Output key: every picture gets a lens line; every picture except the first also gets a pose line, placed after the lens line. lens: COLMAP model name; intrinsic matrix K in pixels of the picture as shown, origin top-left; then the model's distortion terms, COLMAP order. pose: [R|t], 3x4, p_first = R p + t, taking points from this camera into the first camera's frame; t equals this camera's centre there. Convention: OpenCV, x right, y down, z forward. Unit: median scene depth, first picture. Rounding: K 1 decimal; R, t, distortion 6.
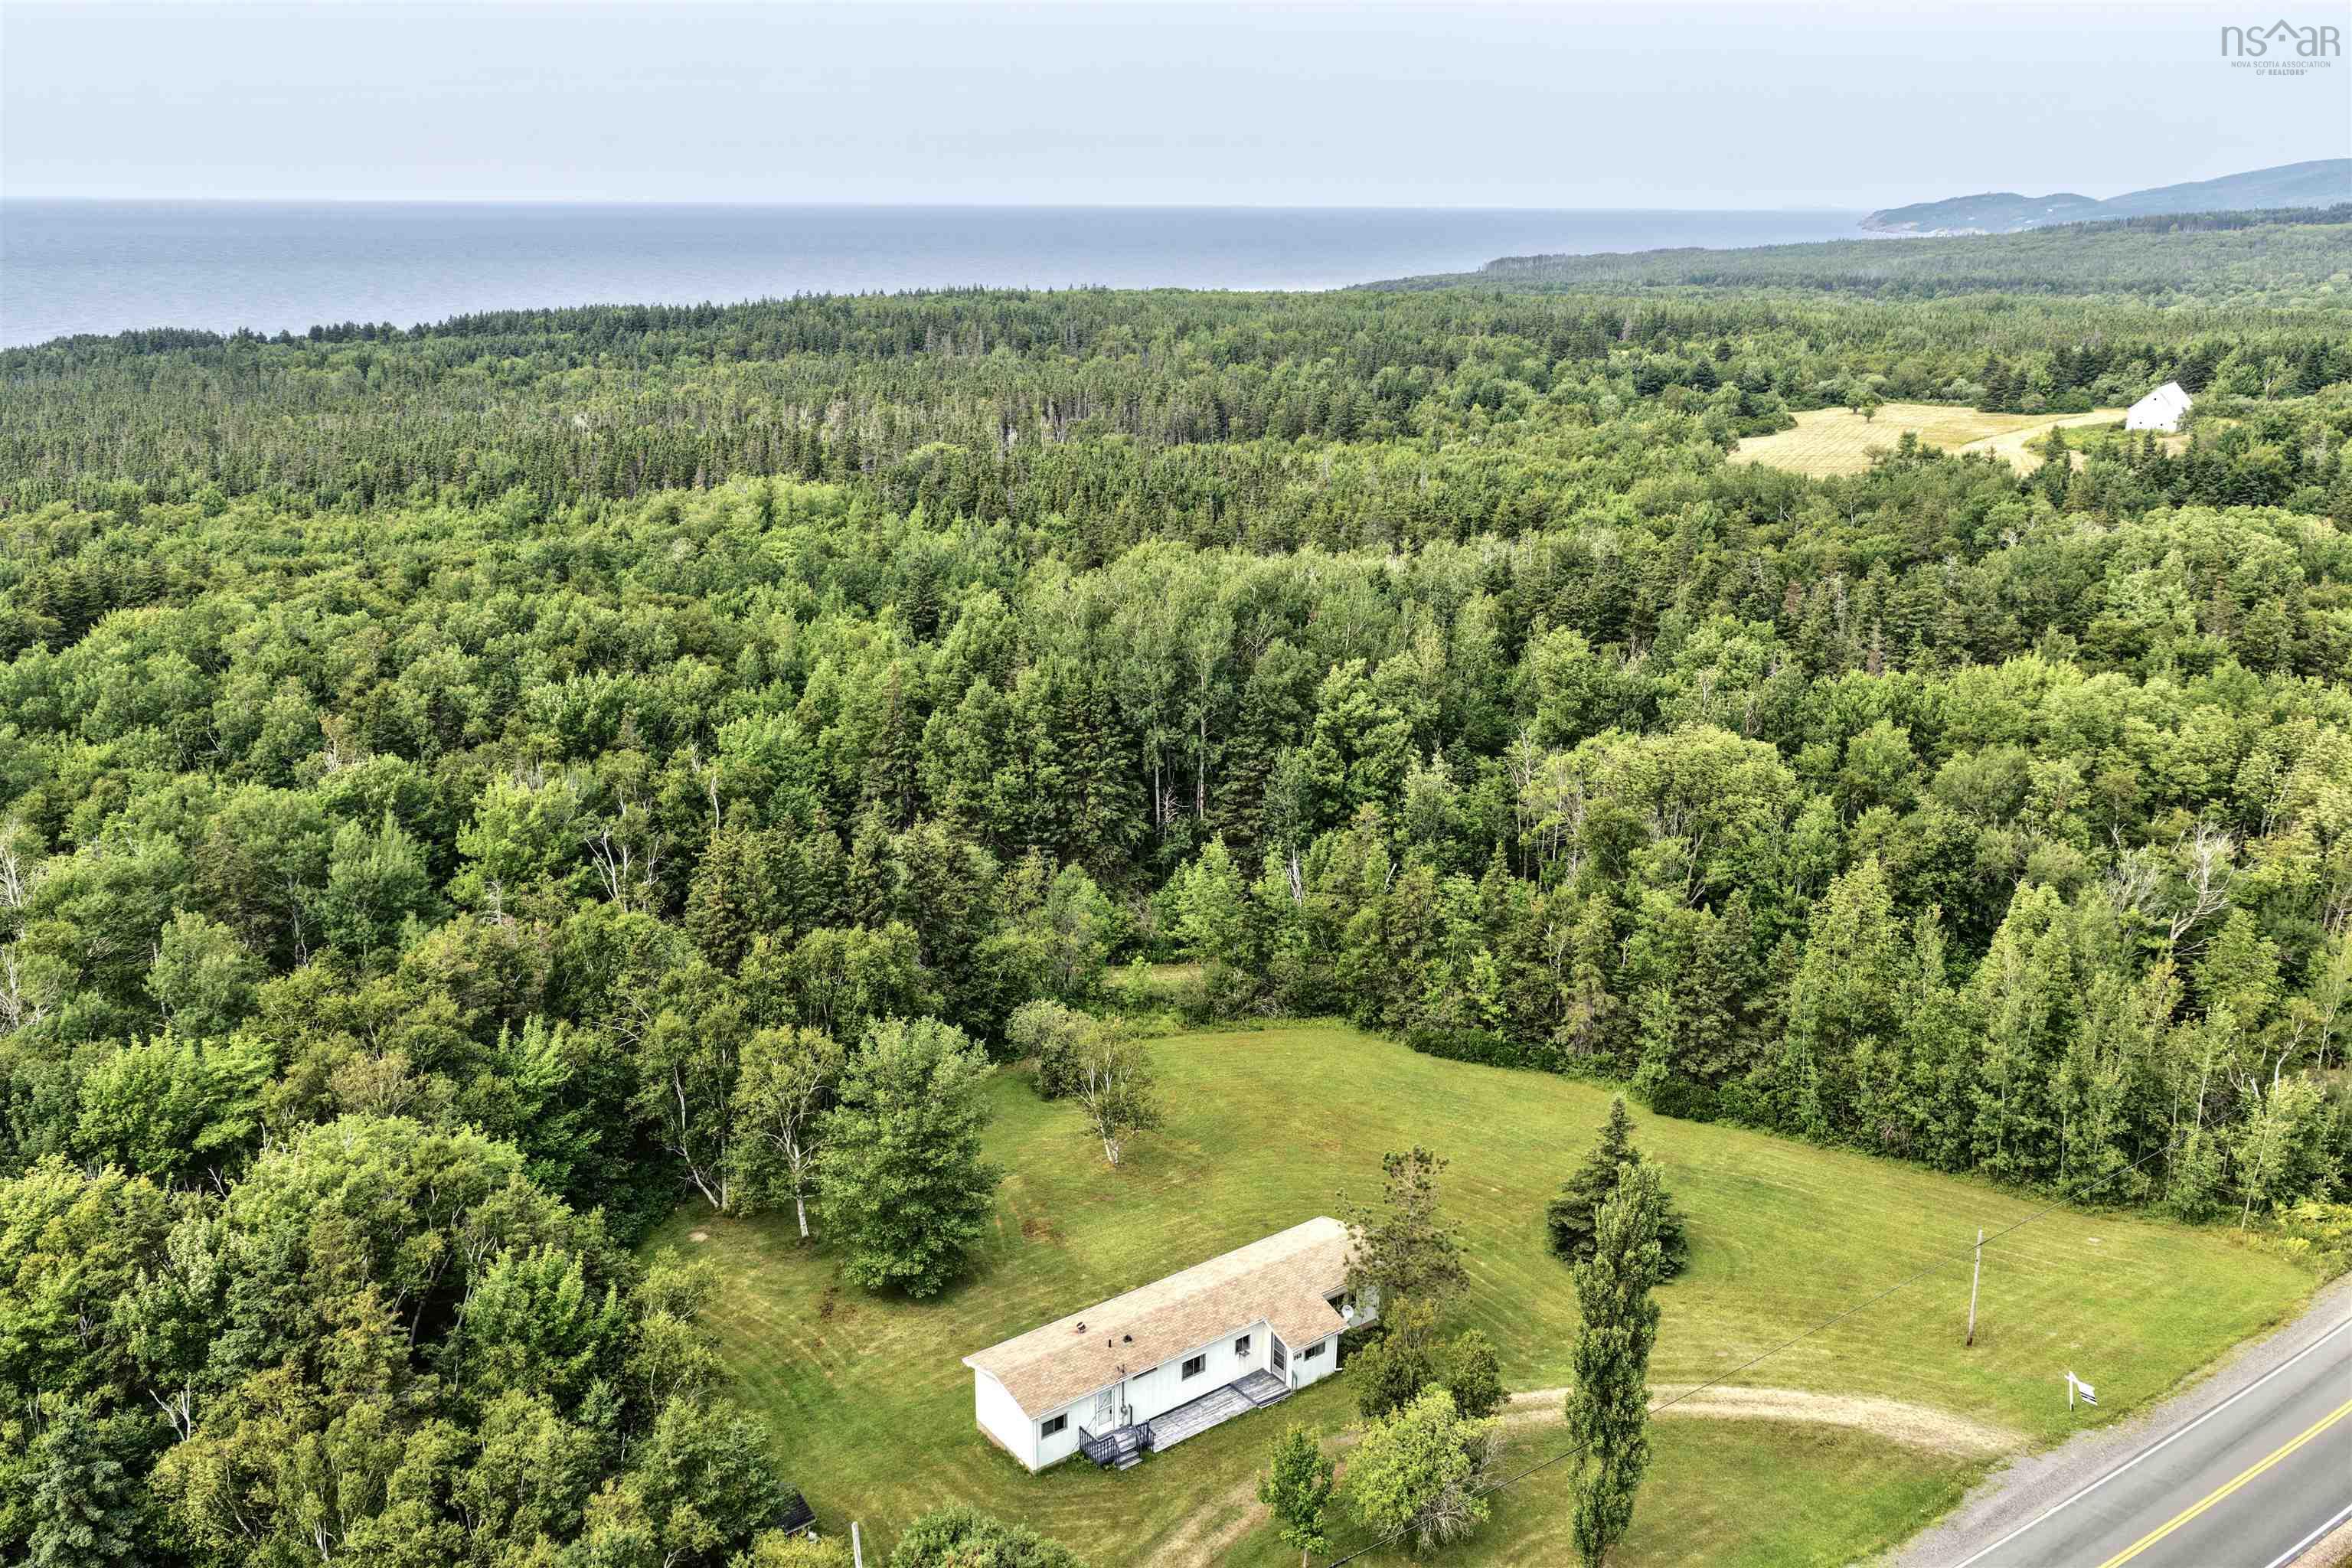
lens RADIAL K [[1945.1, 0, 1181.5], [0, 1945.1, 769.4], [0, 0, 1]] dist [-0.015641, 0.045392]
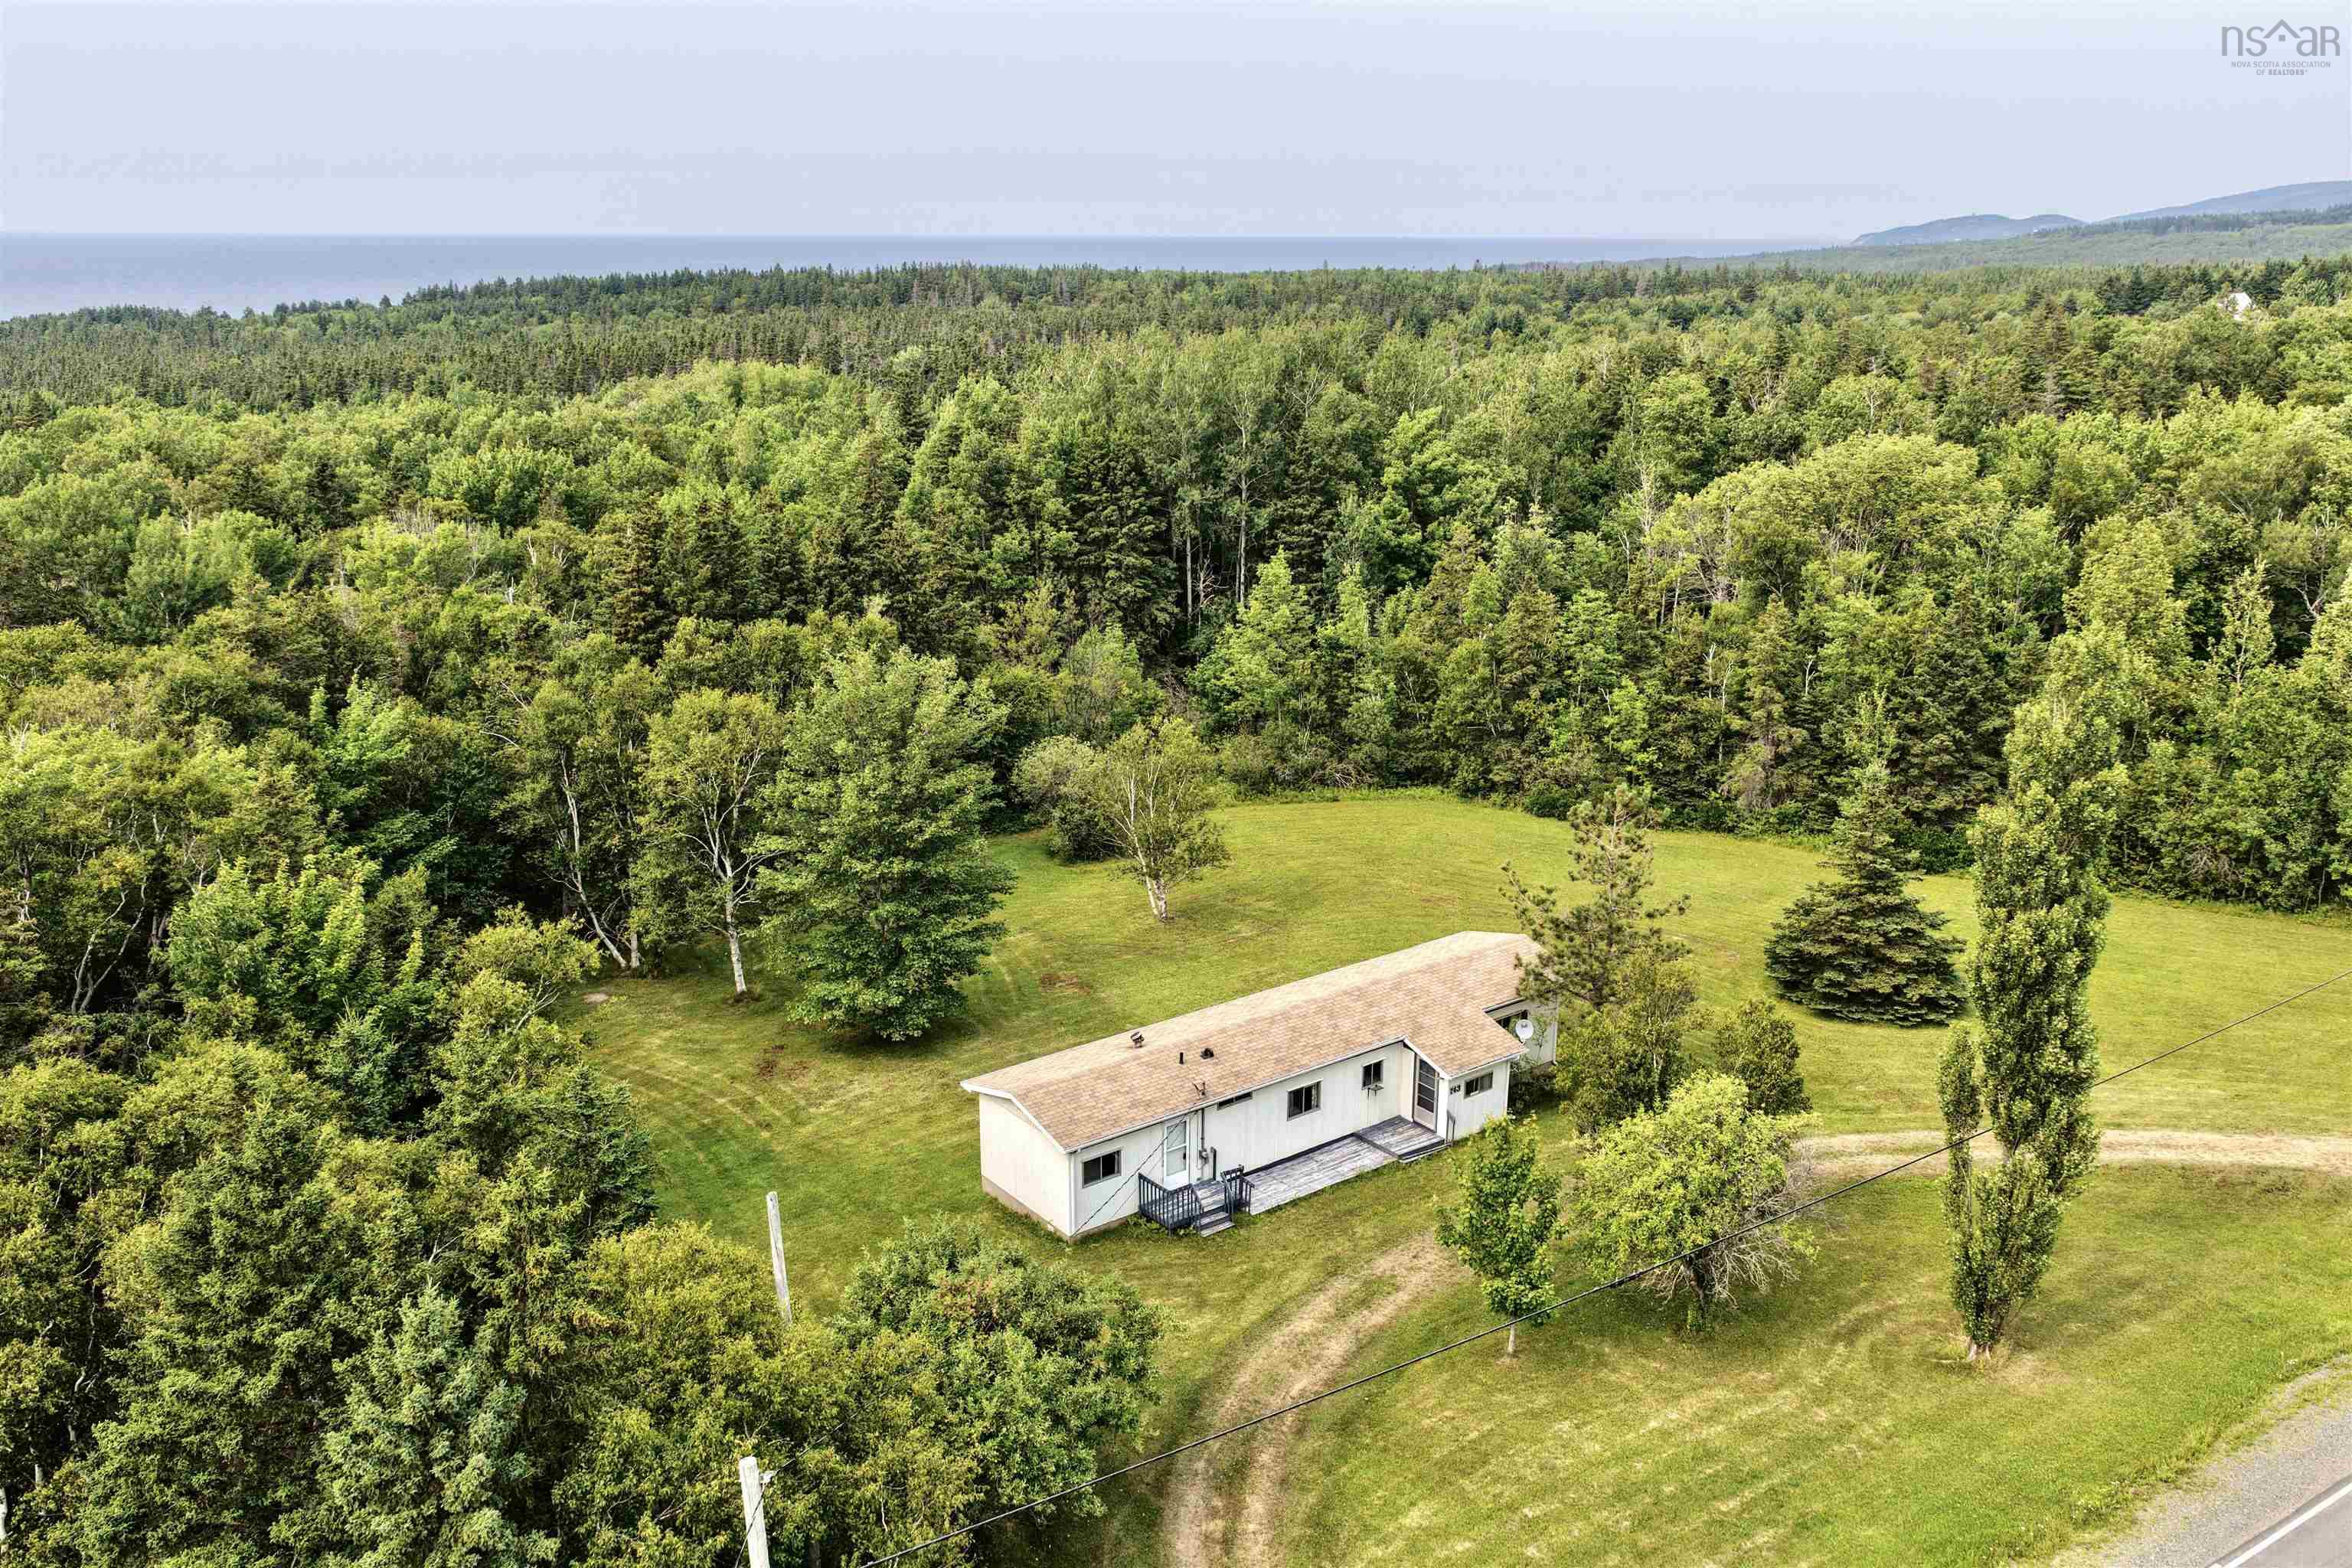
lens RADIAL K [[1945.1, 0, 1178.2], [0, 1945.1, 768.3], [0, 0, 1]] dist [-0.015641, 0.045392]
pose [[0.999973, -0.006213, 0.003873, -0.030394], [0.006276, 0.999843, -0.016542, 0.157732], [-0.003770, 0.016566, 0.999856, 0.252309]]
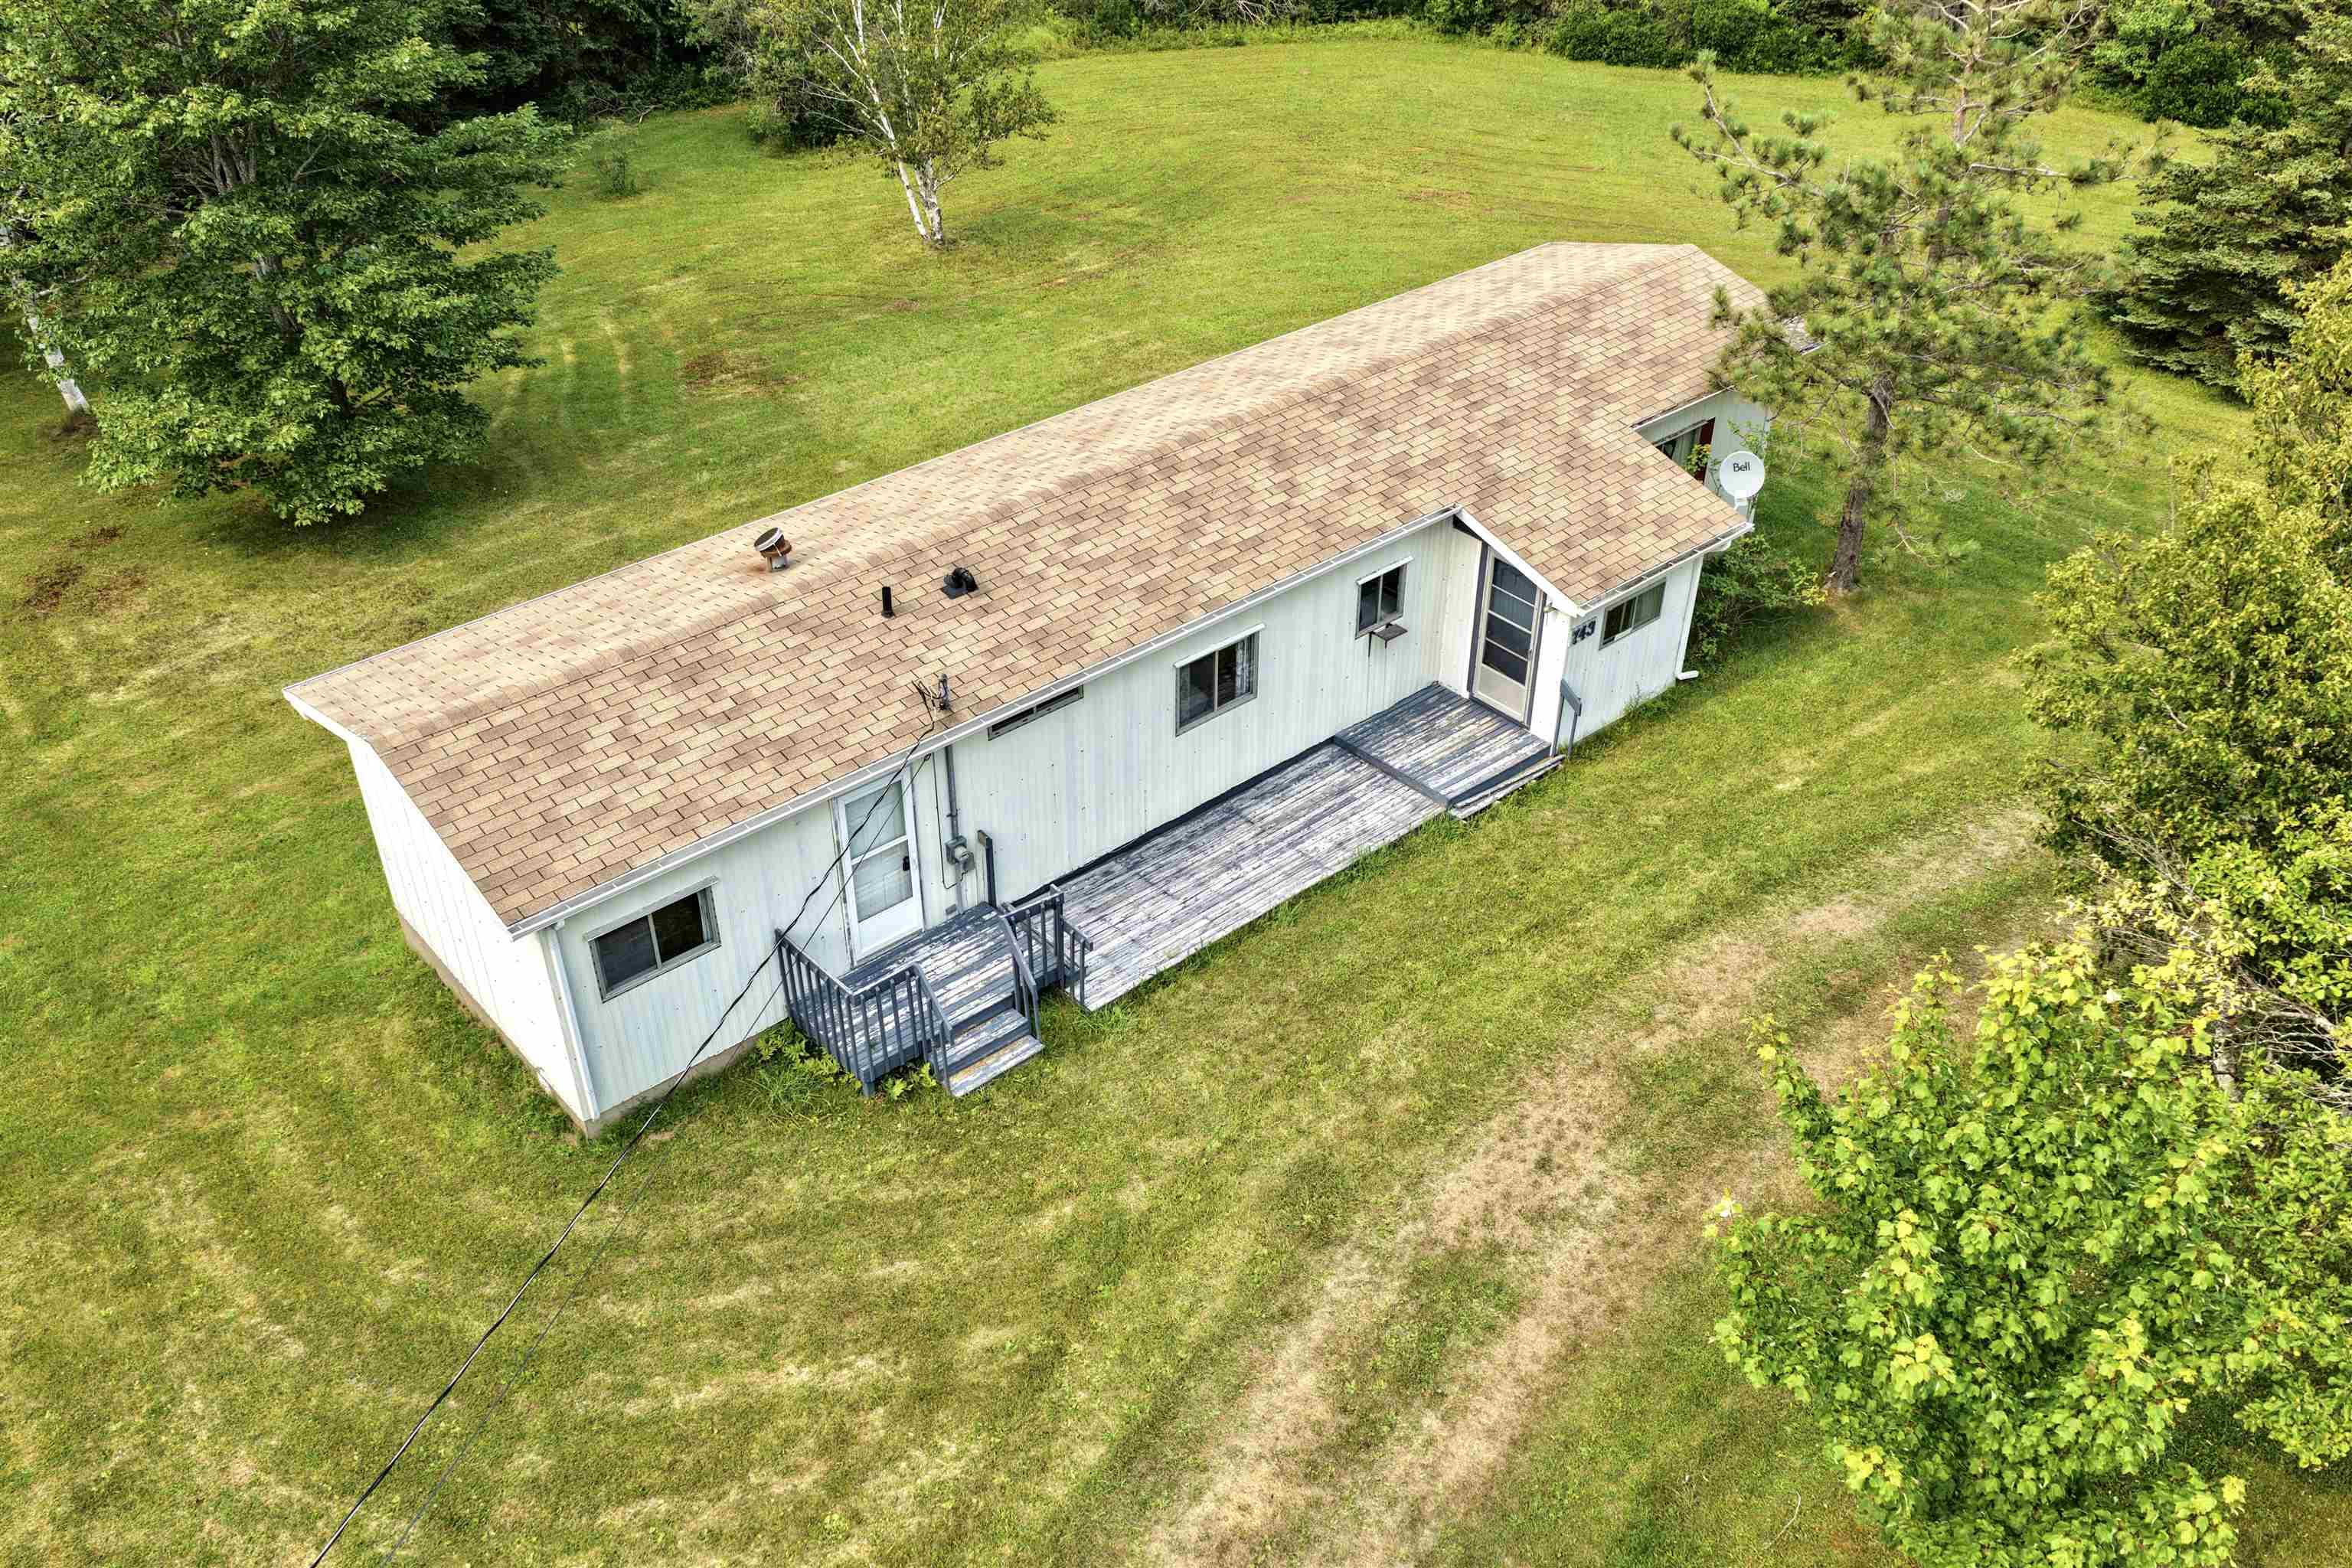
lens RADIAL K [[1945.1, 0, 1181.2], [0, 1945.1, 773.7], [0, 0, 1]] dist [-0.015641, 0.045392]
pose [[0.997228, -0.048451, 0.056476, -0.011114], [0.028461, 0.949611, 0.312135, 0.183089], [-0.068754, -0.309663, 0.948358, 0.576576]]
